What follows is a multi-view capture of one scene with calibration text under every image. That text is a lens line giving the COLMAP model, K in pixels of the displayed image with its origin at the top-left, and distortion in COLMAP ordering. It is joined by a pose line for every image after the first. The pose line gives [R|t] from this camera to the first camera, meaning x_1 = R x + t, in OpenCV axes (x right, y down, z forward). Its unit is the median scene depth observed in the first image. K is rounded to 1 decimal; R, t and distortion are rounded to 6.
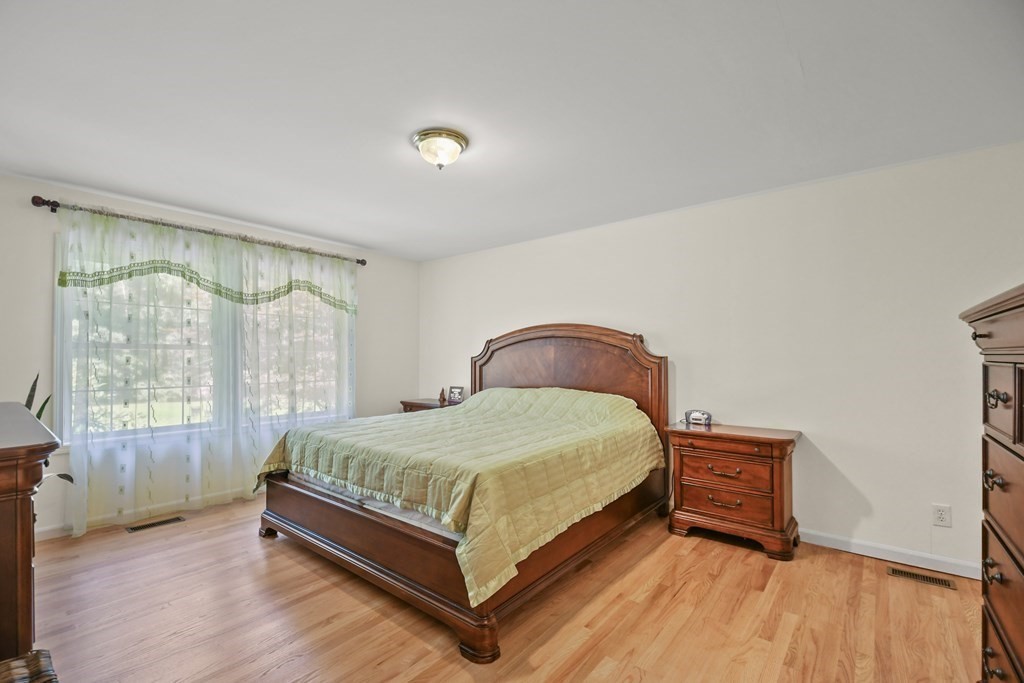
lens RADIAL K [[437.3, 0, 507.0], [0, 437.3, 356.7], [0, 0, 1]] dist [0.002434, -0.000514]
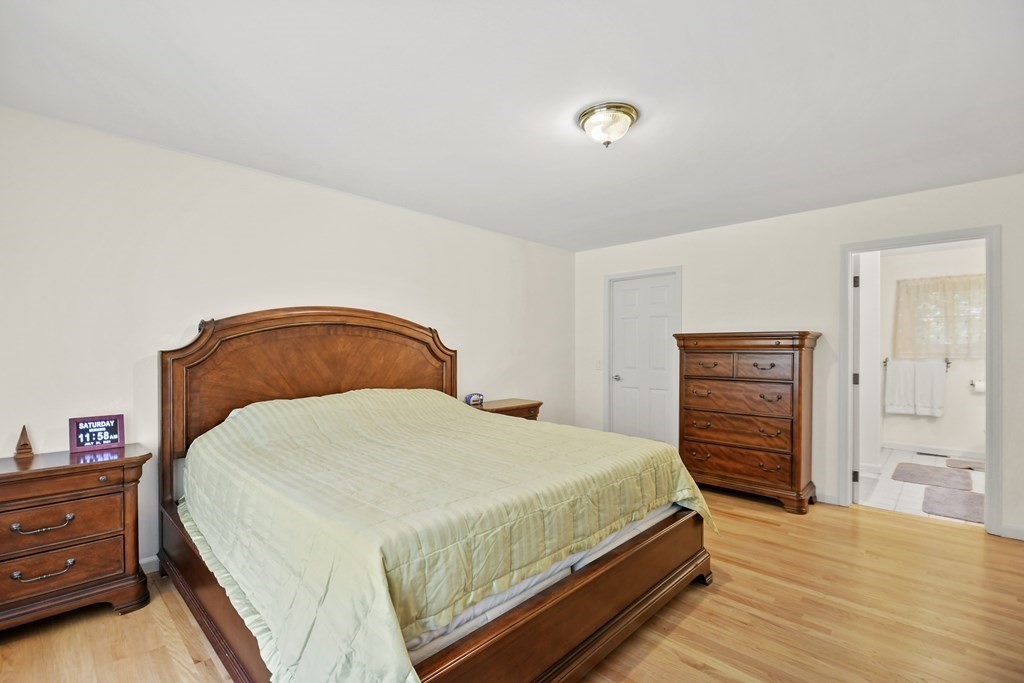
lens RADIAL K [[437.3, 0, 507.0], [0, 437.3, 356.7], [0, 0, 1]] dist [0.002434, -0.000514]
pose [[0.124754, -0.020743, 0.991971, -0.649264], [-0.000320, 0.999781, 0.020946, -0.005763], [-0.992188, -0.002930, 0.124720, 0.646556]]
